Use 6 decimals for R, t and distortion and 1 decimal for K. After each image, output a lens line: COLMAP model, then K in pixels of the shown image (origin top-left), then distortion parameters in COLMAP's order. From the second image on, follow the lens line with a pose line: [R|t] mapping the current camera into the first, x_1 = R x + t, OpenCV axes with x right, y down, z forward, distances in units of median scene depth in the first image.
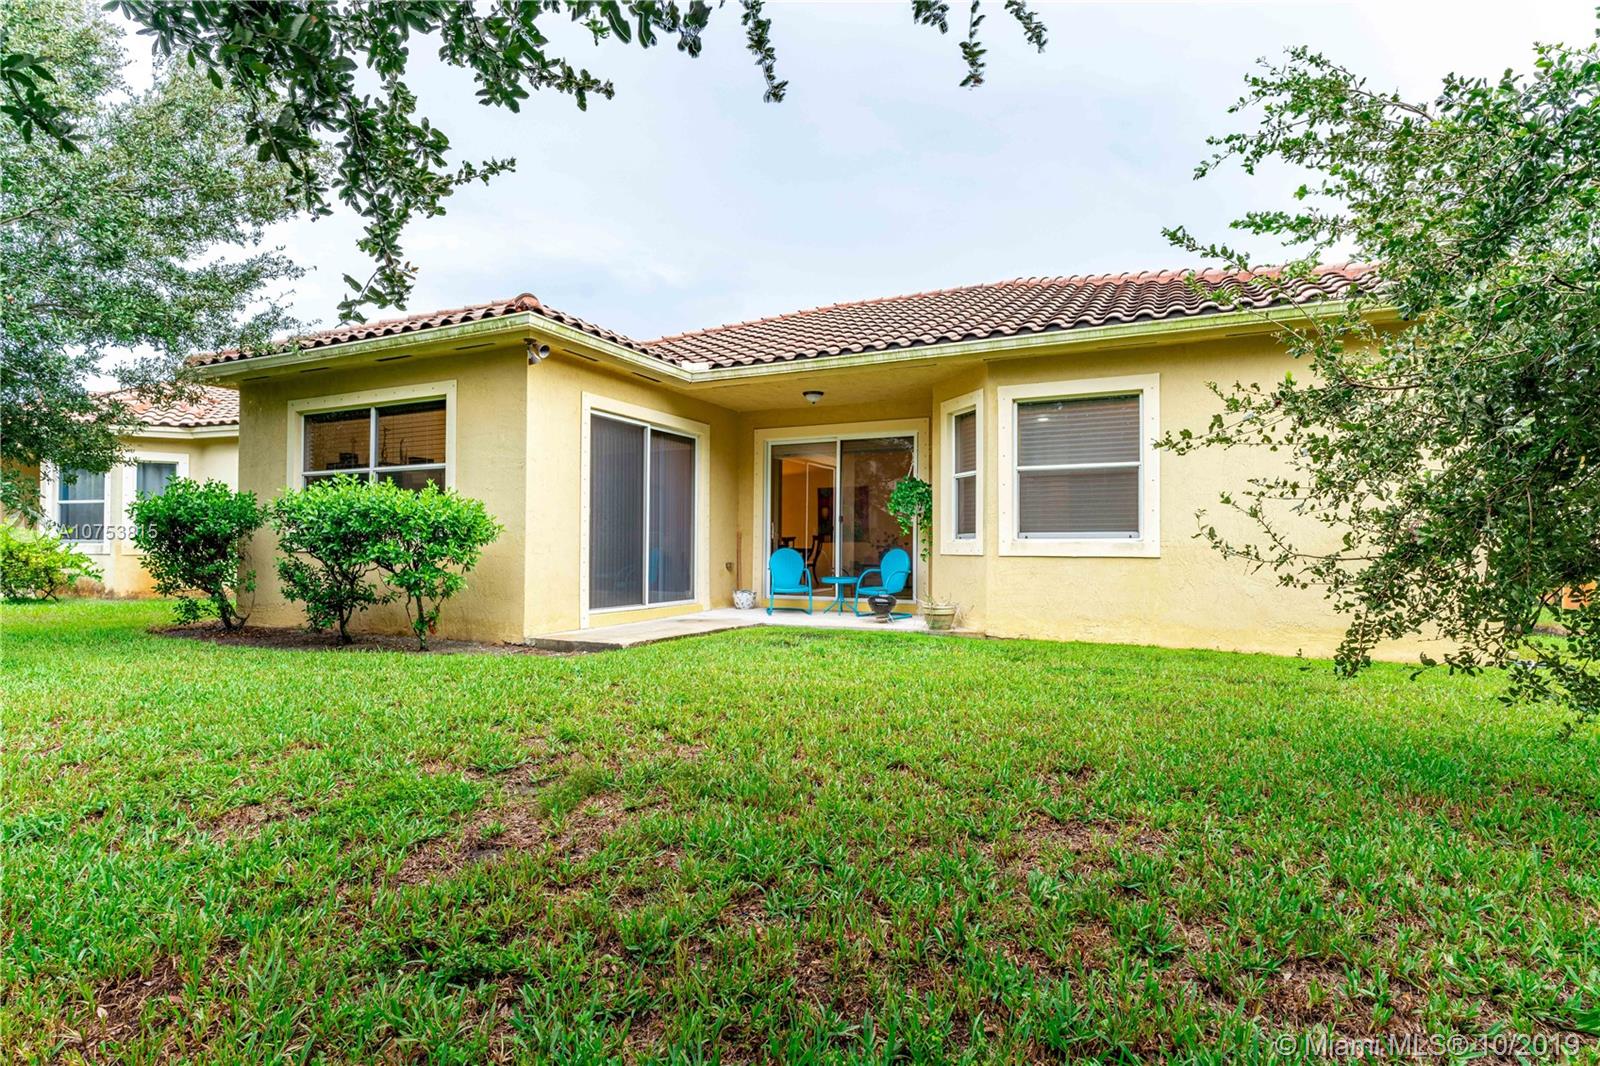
lens RADIAL K [[811.9, 0, 800.0], [0, 811.9, 533.0], [0, 0, 1]] dist [0.002237, 0.000354]
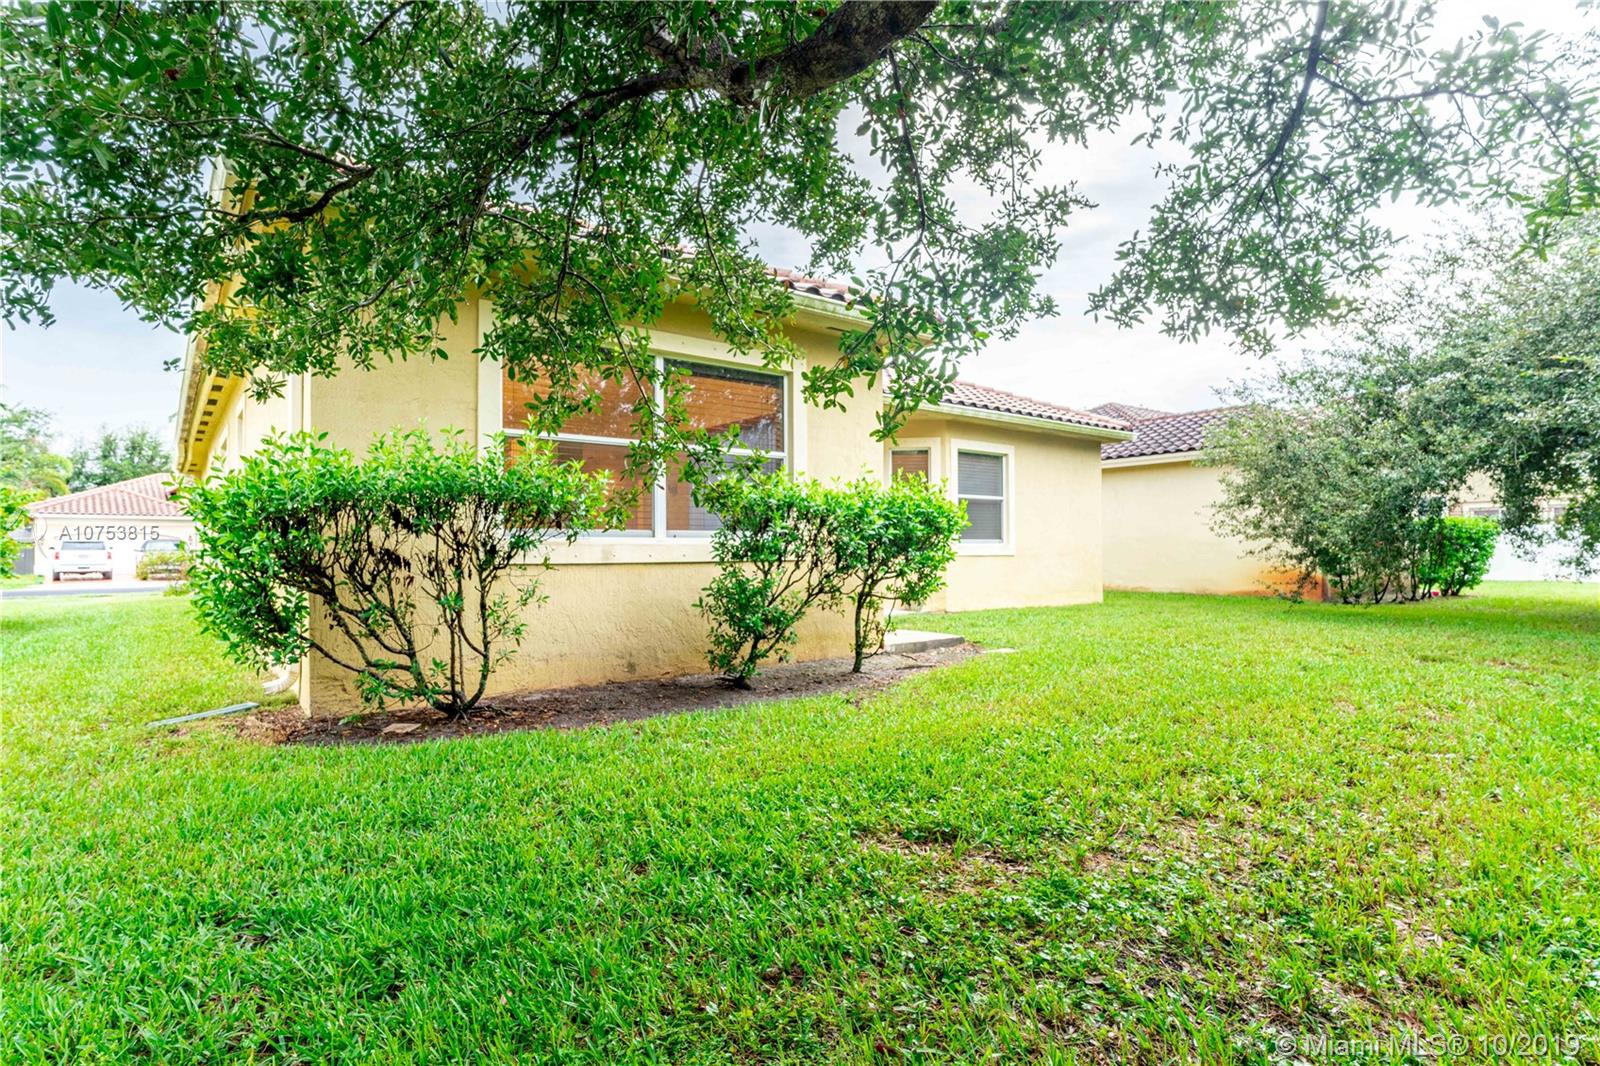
lens RADIAL K [[796.2, 0, 800.0], [0, 796.2, 533.0], [0, 0, 1]] dist [-0.000675, -0.000609]
pose [[0.431596, 0.009162, 0.902020, -1.117034], [-0.026418, 0.999648, 0.002487, -0.008437], [-0.901680, -0.024903, 0.431686, 0.614884]]
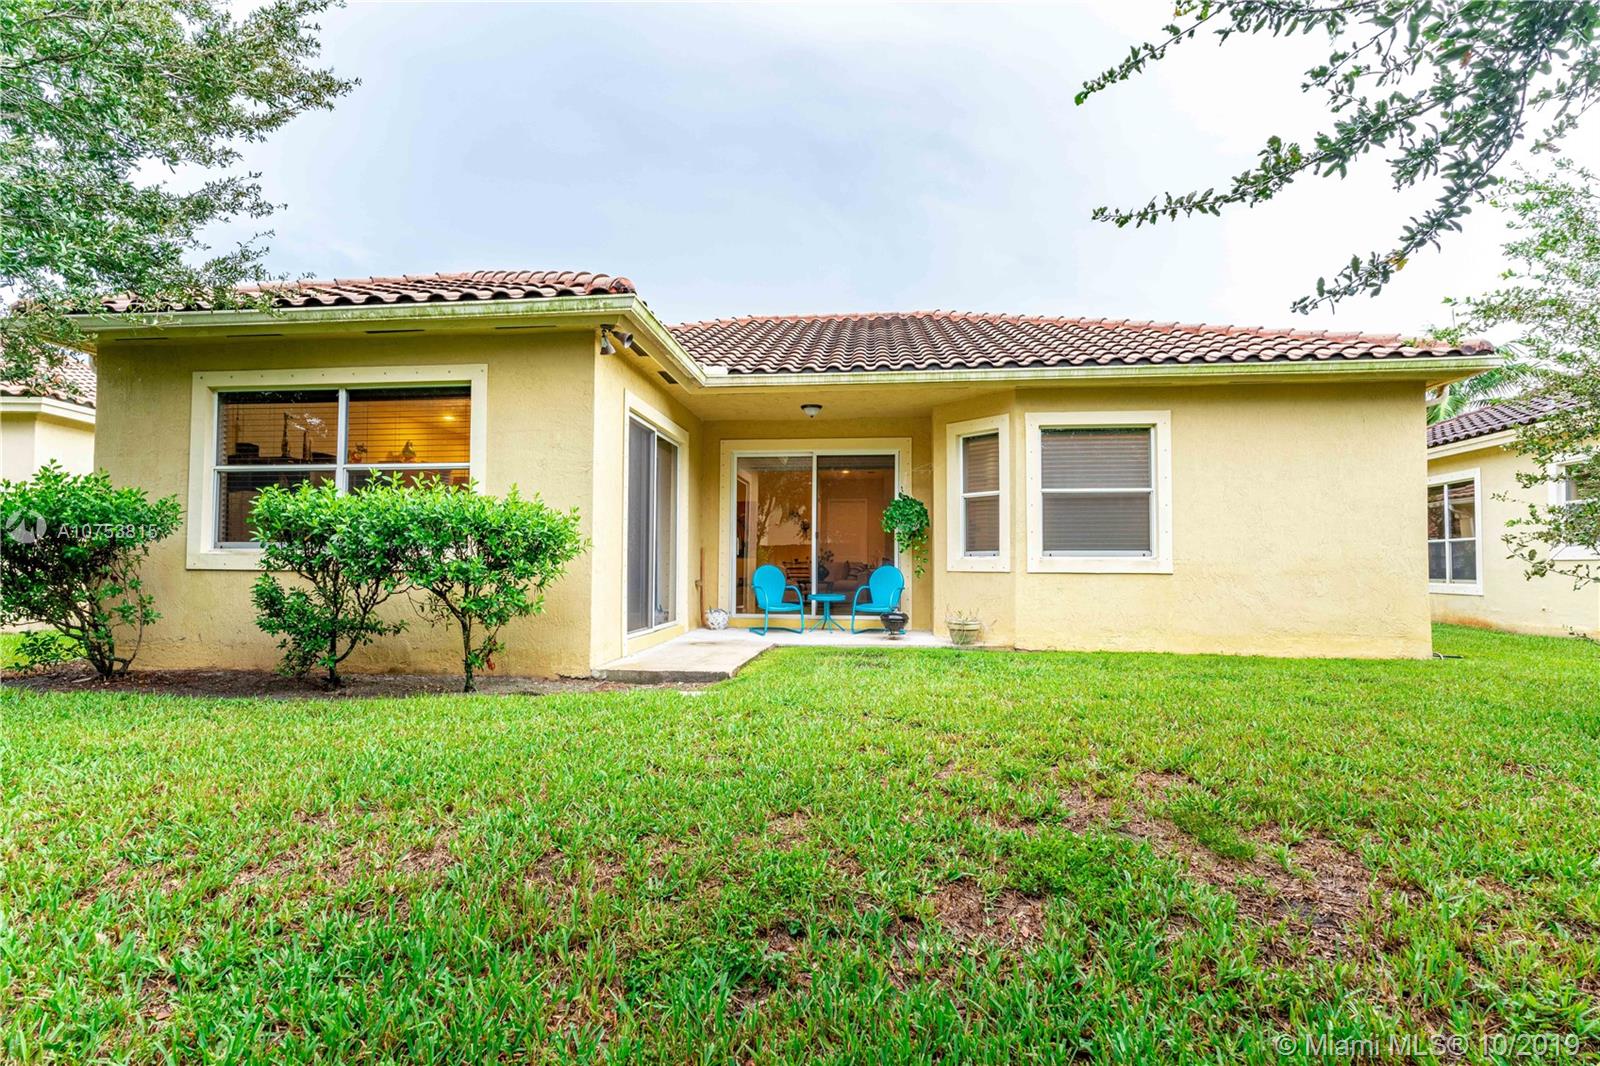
lens RADIAL K [[796.2, 0, 800.0], [0, 796.2, 533.0], [0, 0, 1]] dist [-0.000675, -0.000609]
pose [[0.943276, 0.013261, 0.331746, -0.366124], [-0.006809, 0.999765, -0.020602, 0.000123], [-0.331941, 0.017175, 0.943144, 0.116977]]
